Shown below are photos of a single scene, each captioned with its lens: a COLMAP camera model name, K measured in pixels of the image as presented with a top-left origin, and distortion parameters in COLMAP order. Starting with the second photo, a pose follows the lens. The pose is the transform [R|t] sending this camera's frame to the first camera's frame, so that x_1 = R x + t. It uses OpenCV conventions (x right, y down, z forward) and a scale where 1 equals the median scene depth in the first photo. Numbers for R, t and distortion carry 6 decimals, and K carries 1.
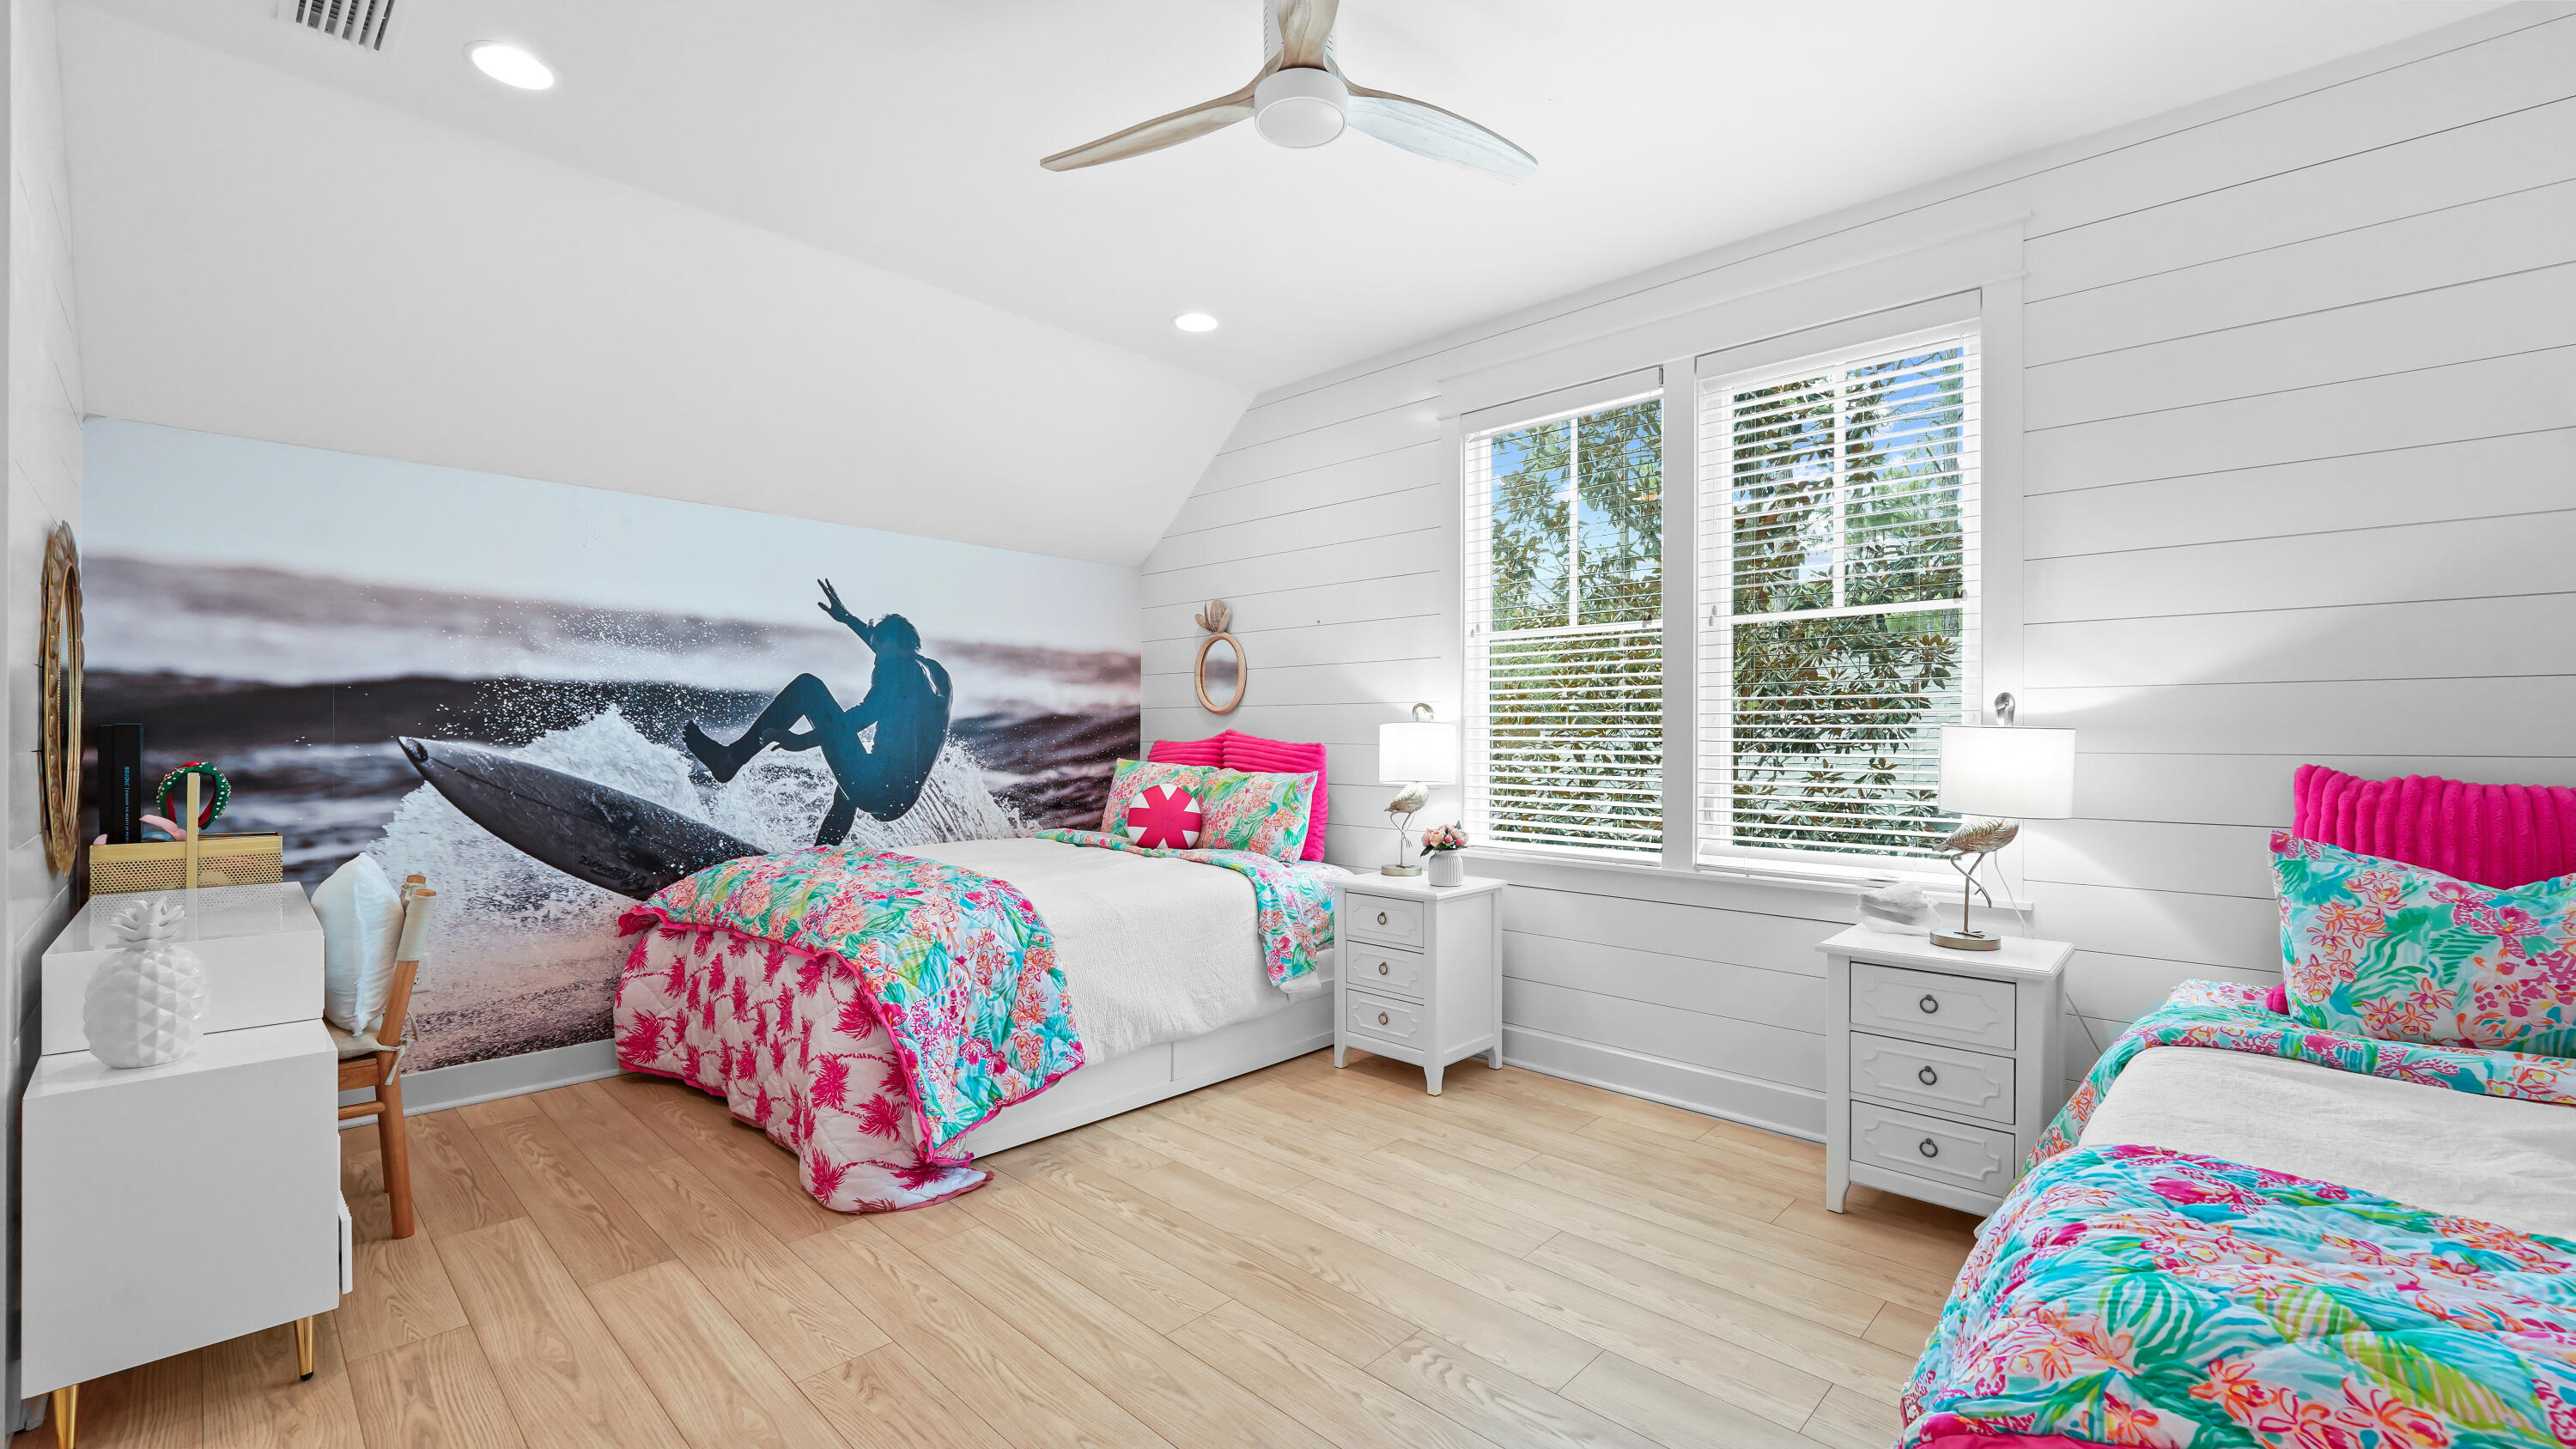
lens RADIAL K [[1057.6, 0, 1288.0], [0, 1057.6, 724.5], [0, 0, 1]] dist [0.000189, -0.007593]
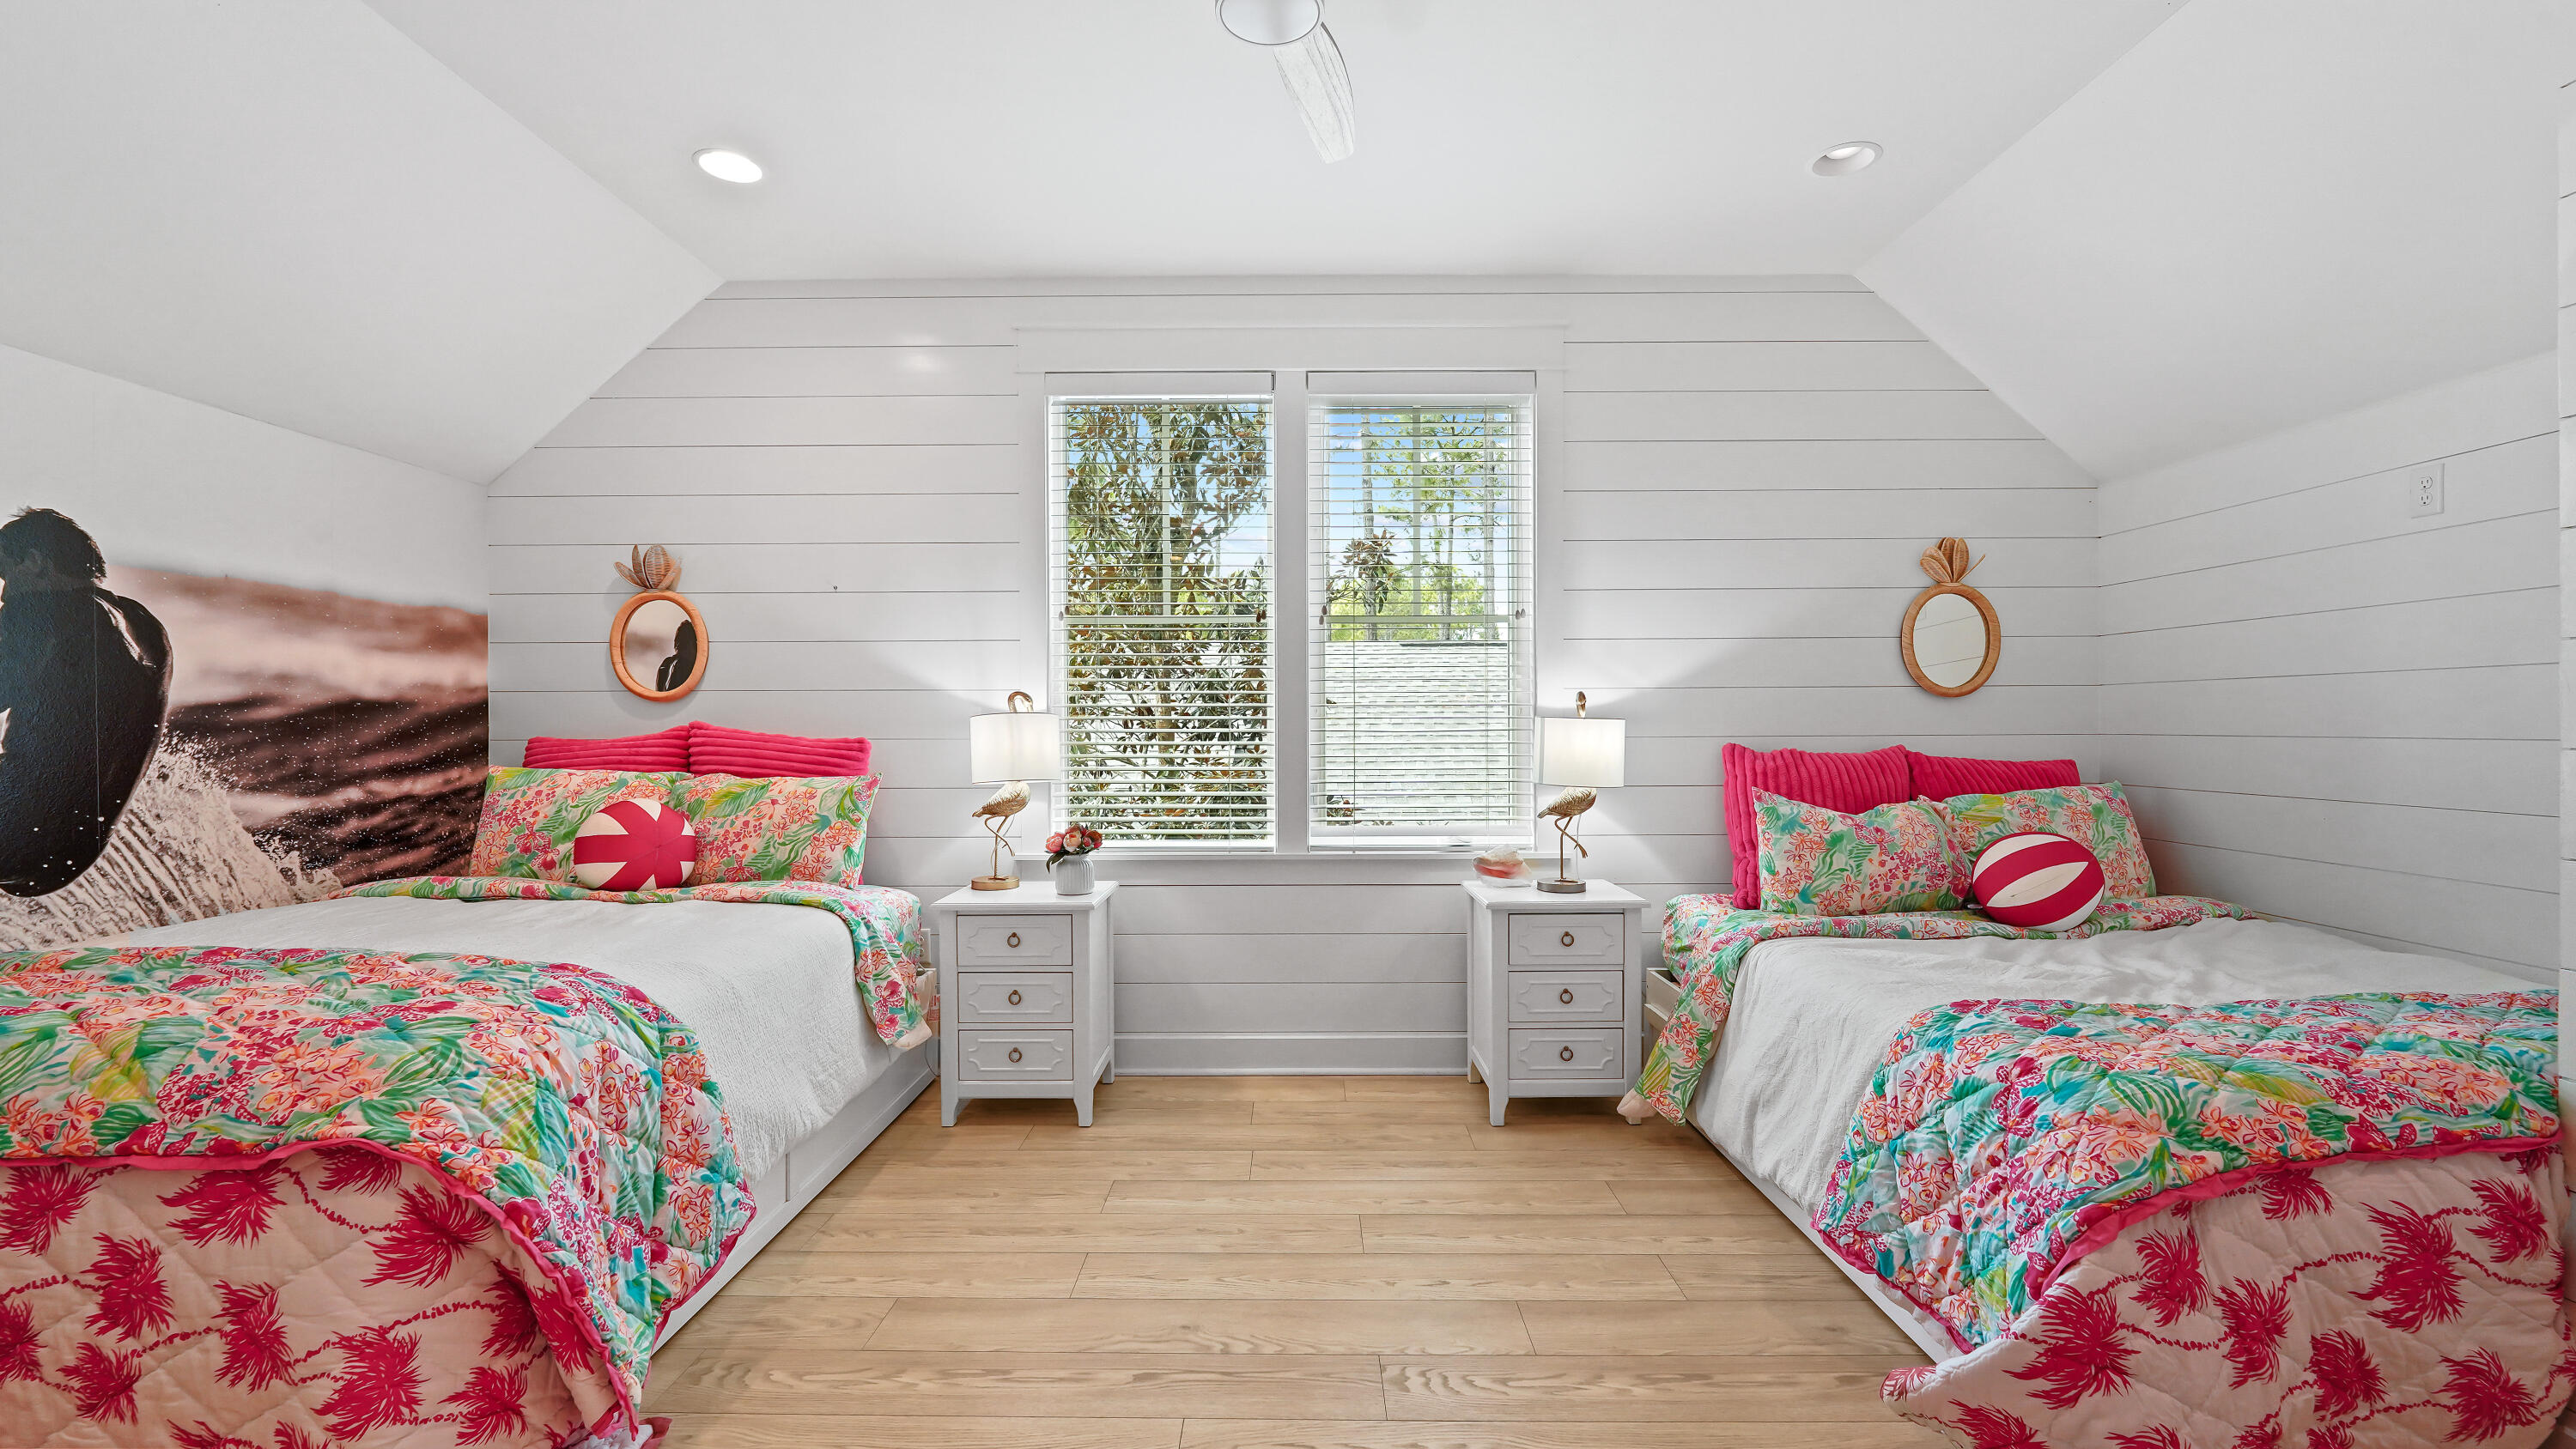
lens RADIAL K [[1057.6, 0, 1288.0], [0, 1057.6, 724.5], [0, 0, 1]] dist [0.000189, -0.007593]
pose [[0.726049, -0.005177, 0.687623, -0.335133], [-0.000853, 0.999964, 0.008429, -0.000069], [-0.687642, -0.006706, 0.726019, 0.215534]]
